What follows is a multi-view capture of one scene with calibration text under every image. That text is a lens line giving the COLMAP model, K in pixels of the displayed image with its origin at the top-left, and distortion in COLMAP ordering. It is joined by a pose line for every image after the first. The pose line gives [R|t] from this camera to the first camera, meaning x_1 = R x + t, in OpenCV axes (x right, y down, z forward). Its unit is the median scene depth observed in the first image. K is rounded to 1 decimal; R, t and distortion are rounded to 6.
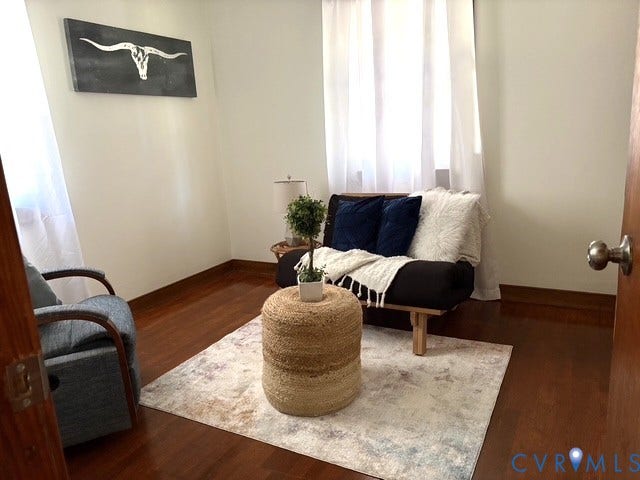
lens RADIAL K [[481.0, 0, 320.0], [0, 481.0, 240.0], [0, 0, 1]] dist [0.083185, -0.081314]
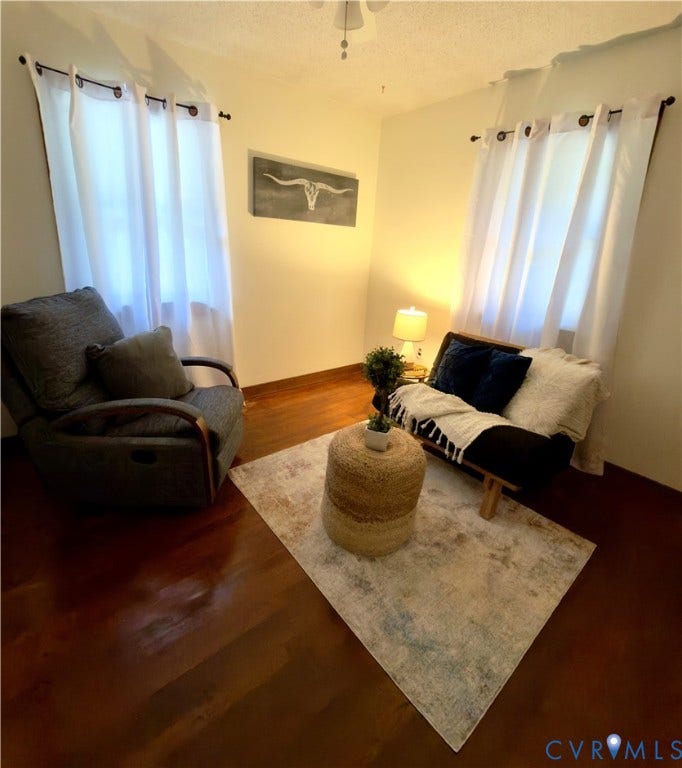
lens RADIAL K [[363.7, 0, 340.3], [0, 363.7, 352.4], [0, 0, 1]] dist [-0.004564, 0.013713]
pose [[0.922394, 0.215163, -0.320771, 0.092462], [-0.194578, 0.976245, 0.095316, -0.102196], [0.333660, -0.025504, 0.942349, 0.199405]]
